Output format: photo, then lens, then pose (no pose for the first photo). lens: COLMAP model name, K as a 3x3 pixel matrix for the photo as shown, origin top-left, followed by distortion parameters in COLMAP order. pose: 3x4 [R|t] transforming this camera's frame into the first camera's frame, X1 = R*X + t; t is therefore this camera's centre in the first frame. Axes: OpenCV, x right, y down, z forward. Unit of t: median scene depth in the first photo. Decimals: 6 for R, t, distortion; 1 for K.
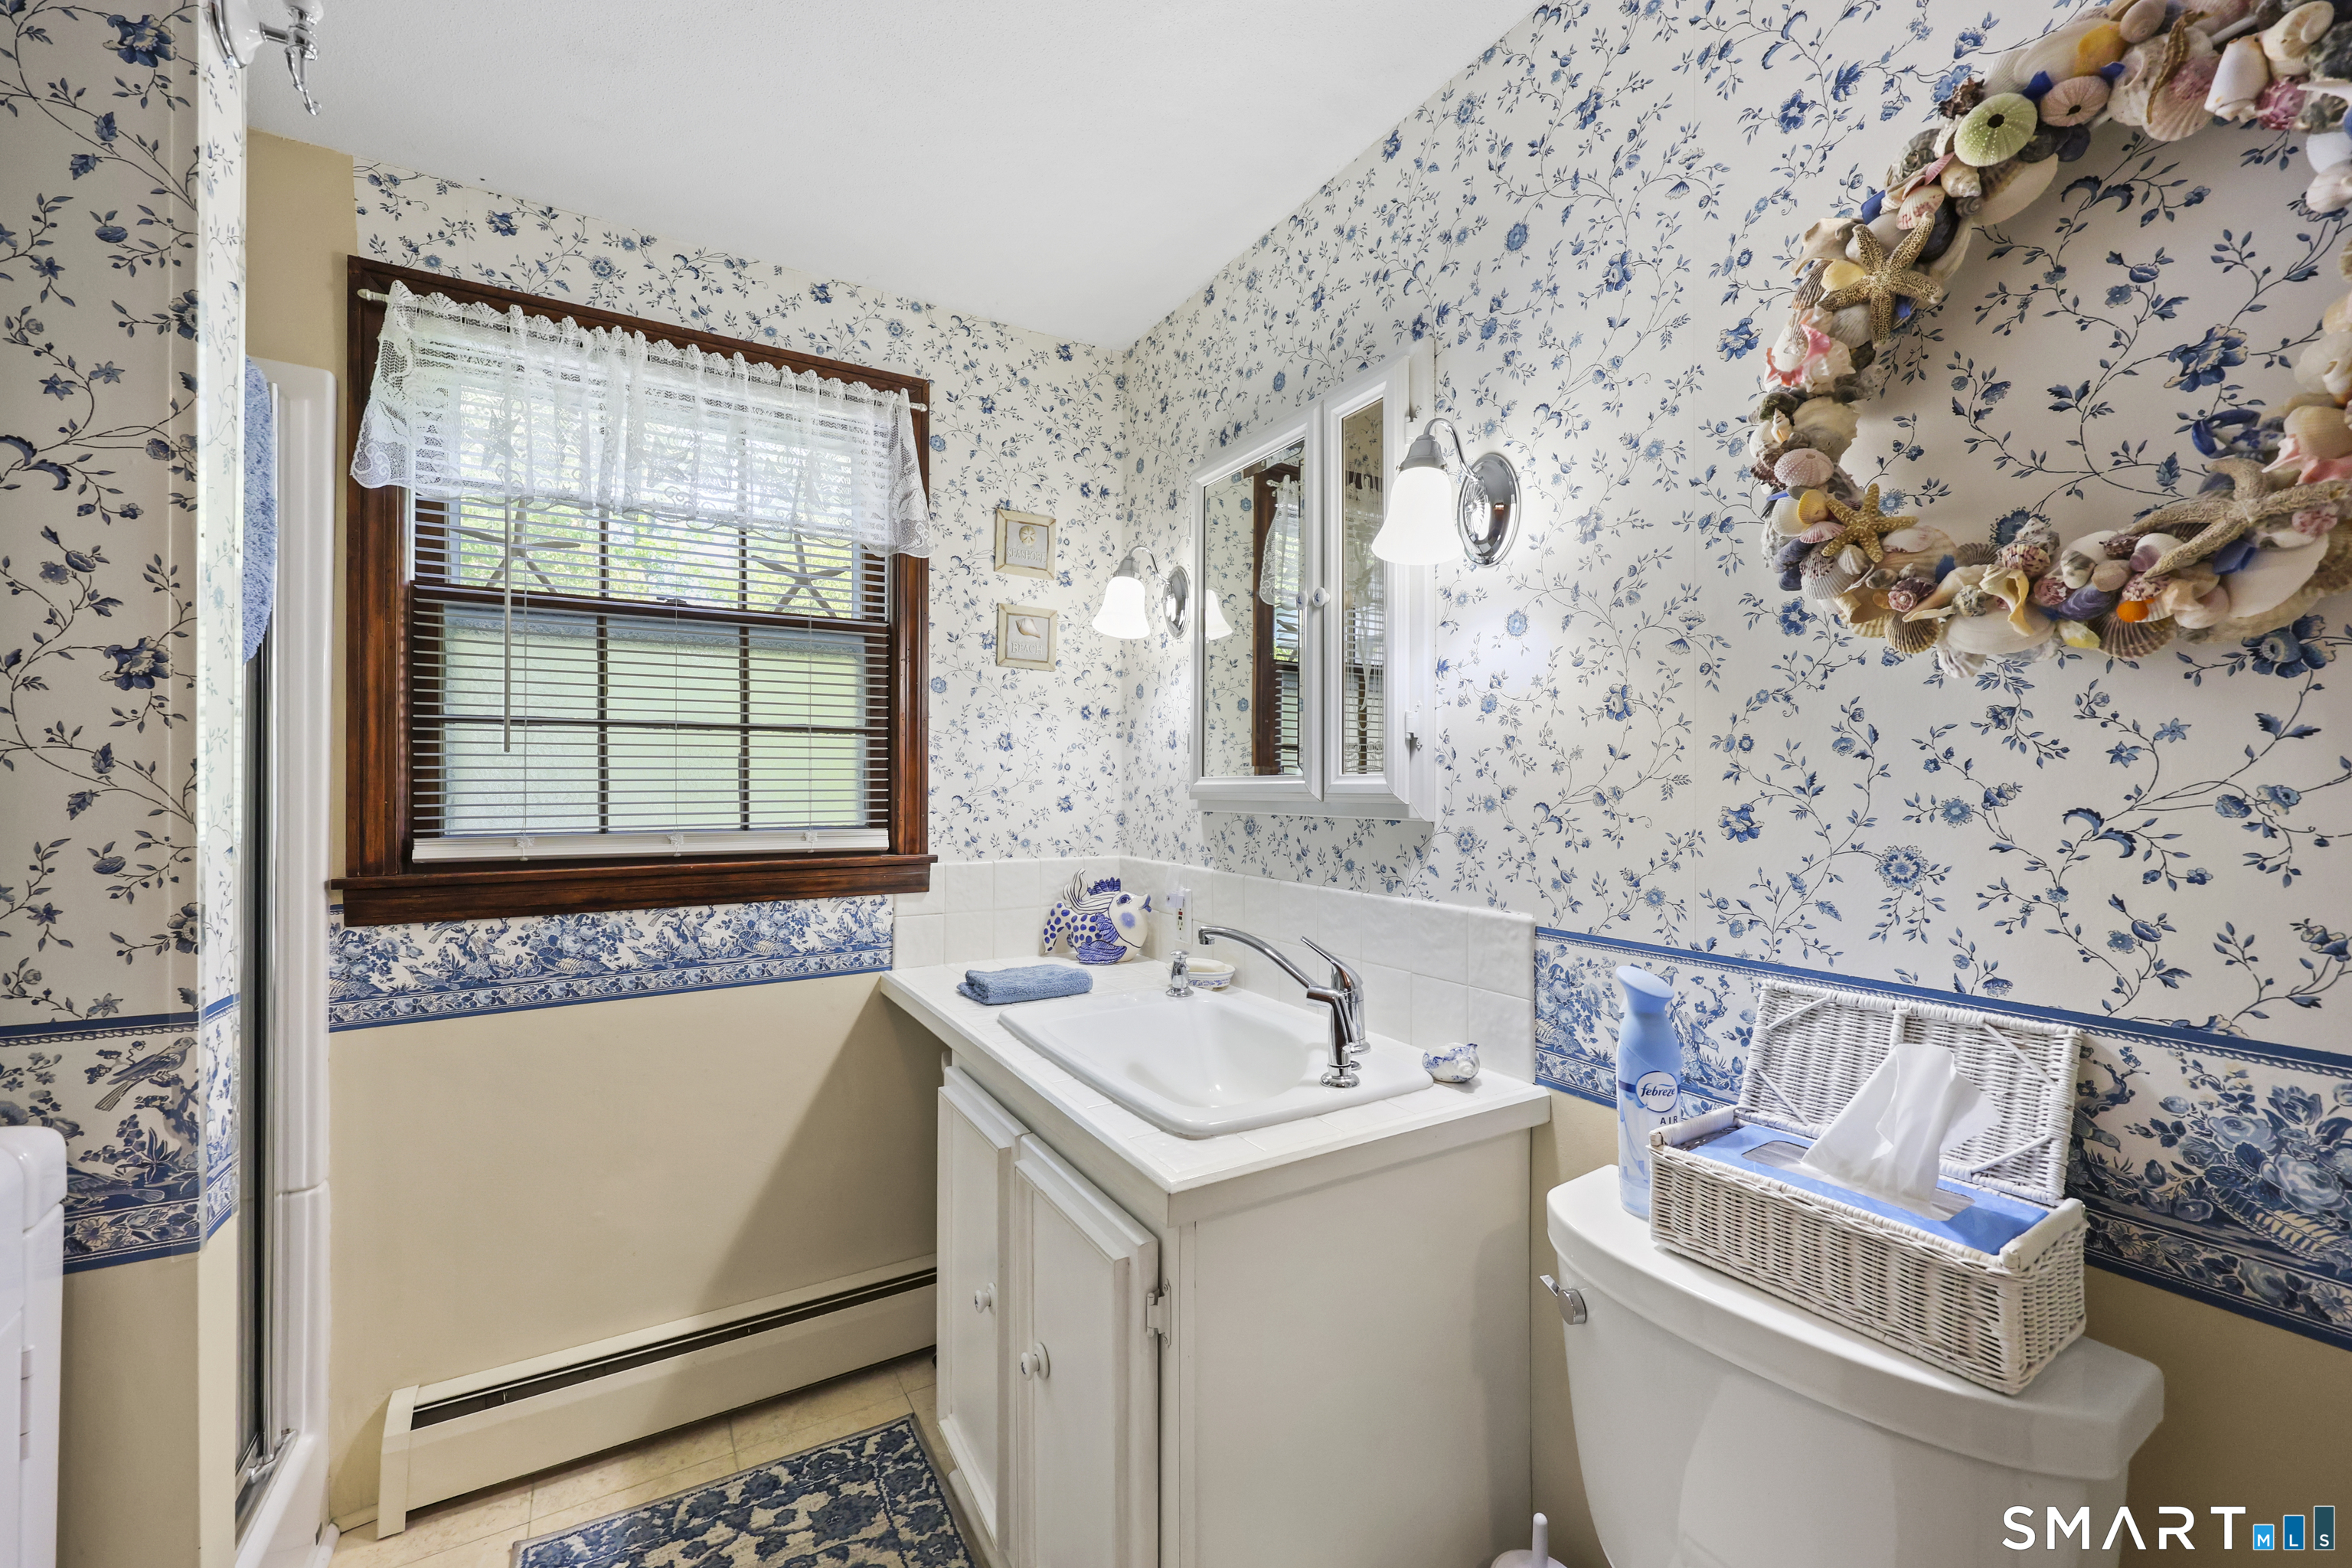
lens RADIAL K [[943.2, 0, 1190.7], [0, 943.2, 782.5], [0, 0, 1]] dist [0.001263, 0.000790]
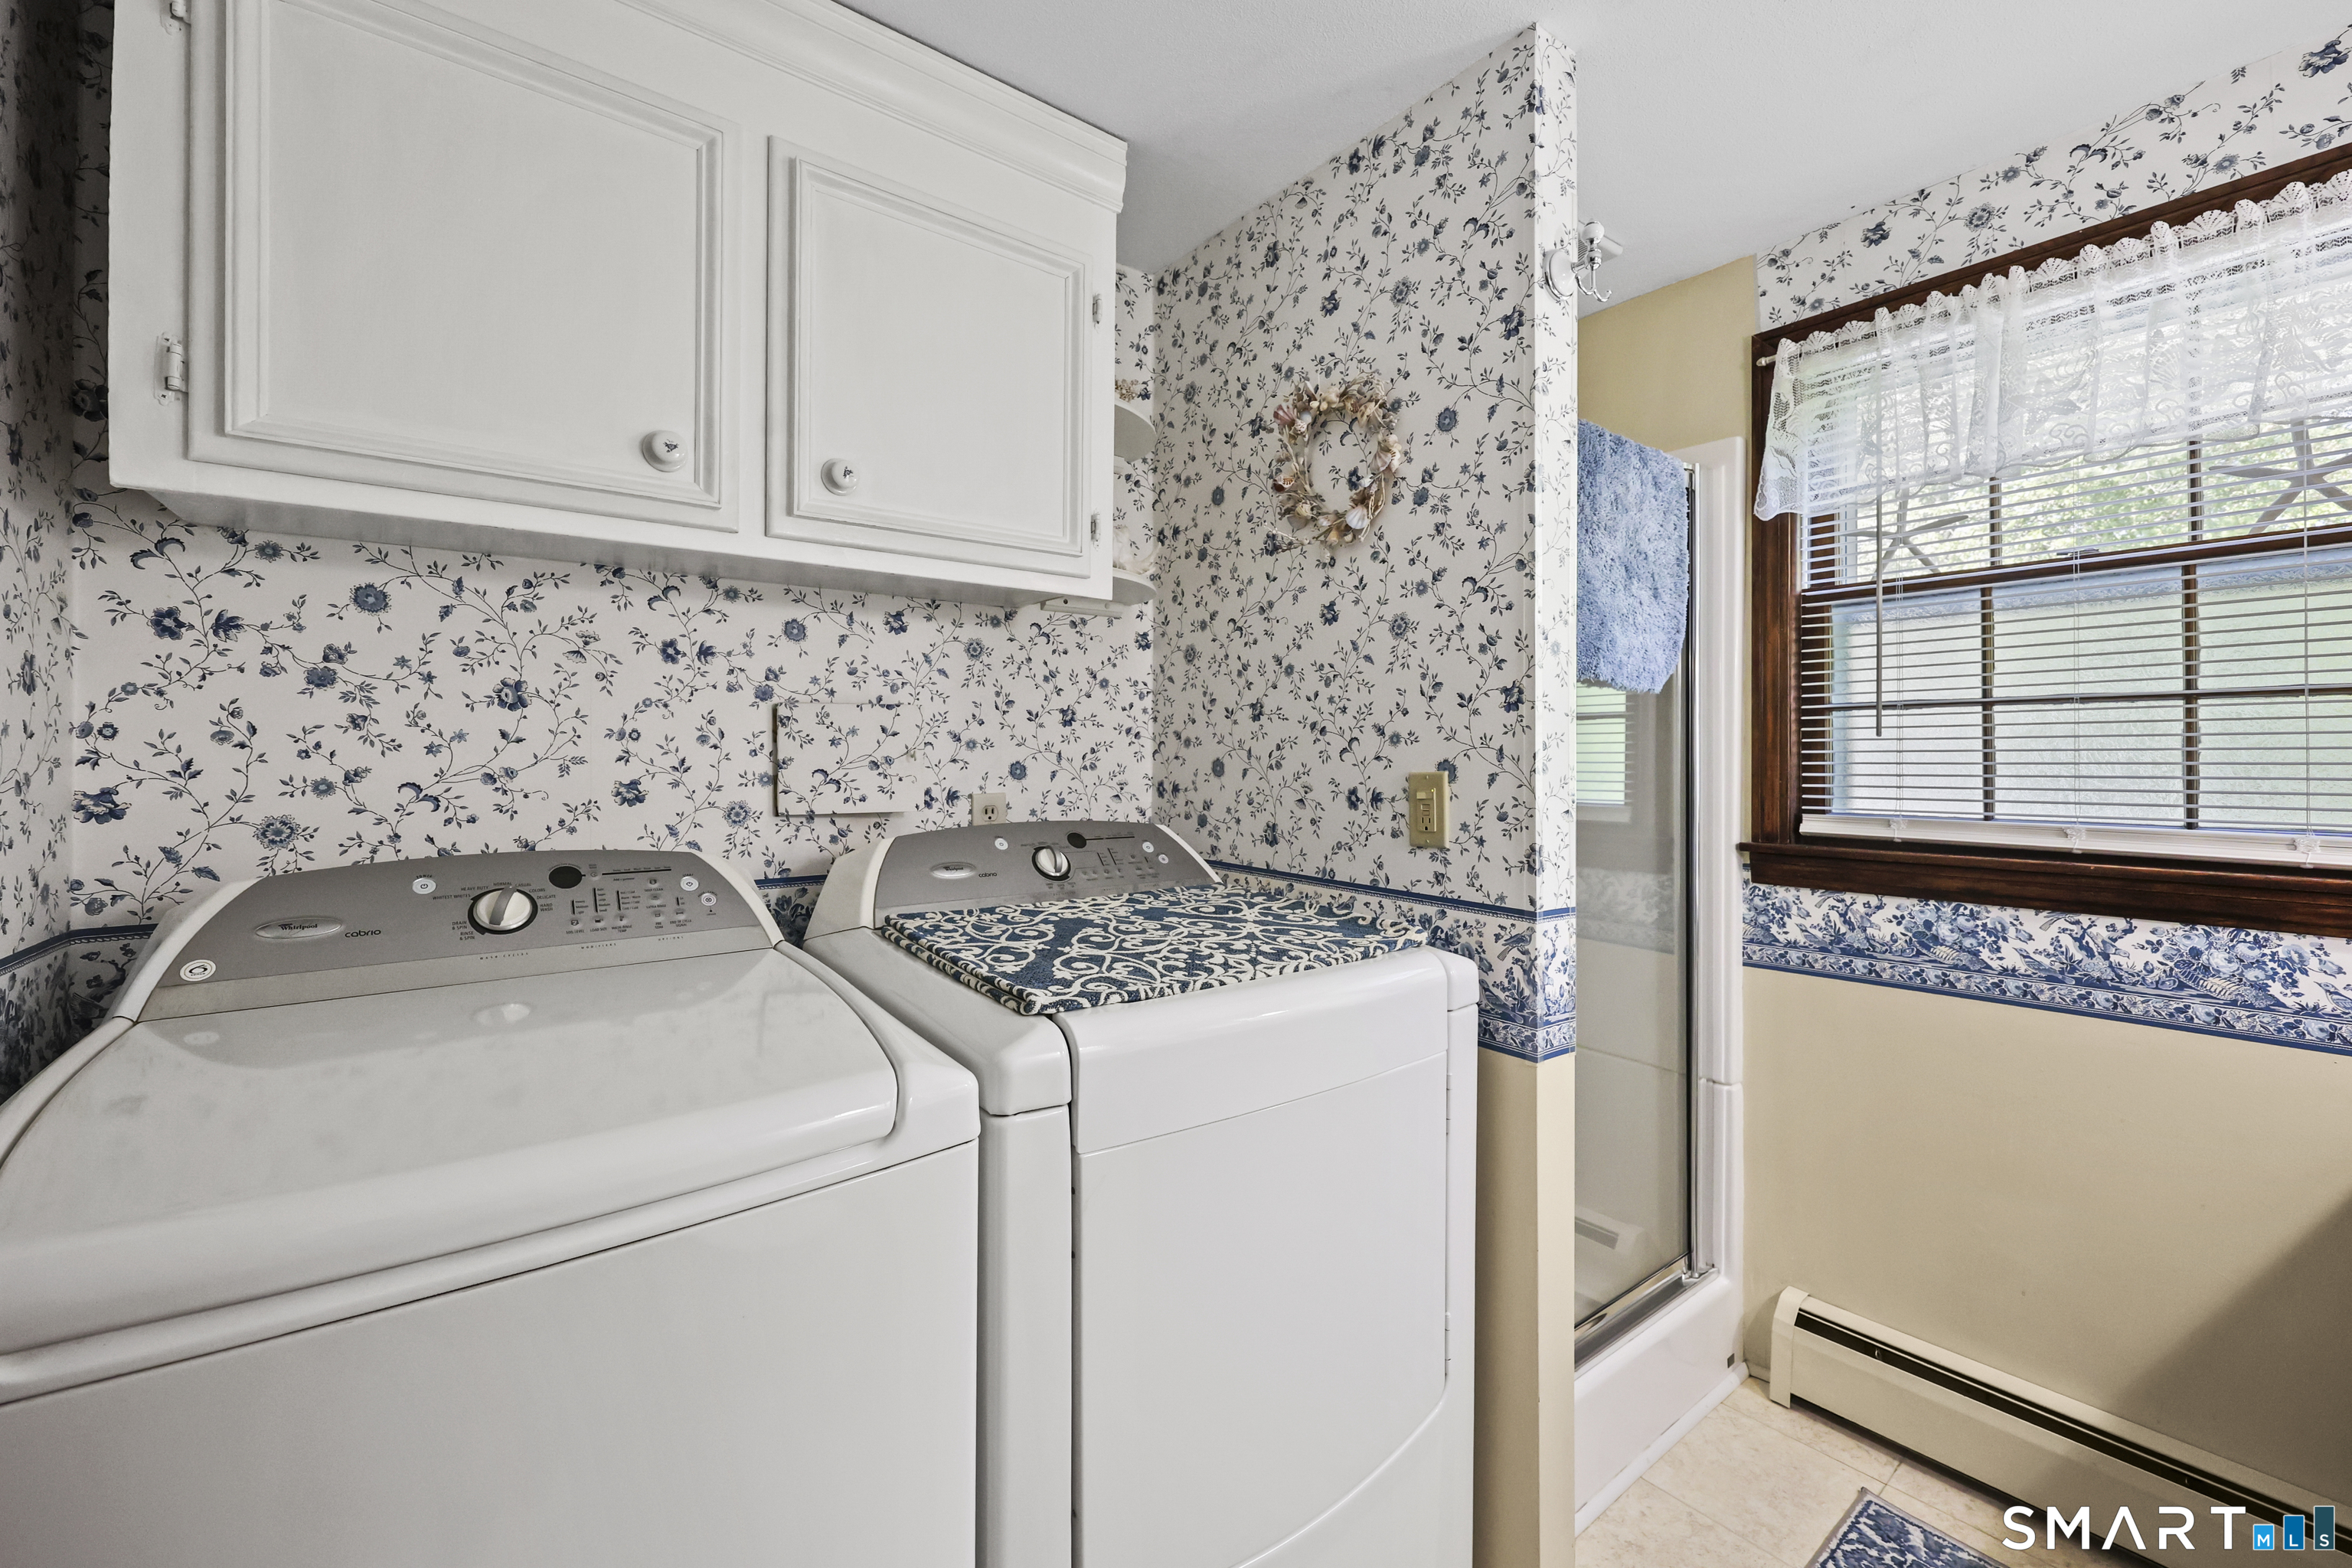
lens RADIAL K [[960.7, 0, 1183.8], [0, 960.7, 751.0], [0, 0, 1]] dist [0.002313, -0.000034]
pose [[0.130017, -0.006949, -0.991487, 0.235384], [-0.000492, 0.999975, -0.007073, -0.008248], [0.991512, 0.001408, 0.130010, 0.099521]]
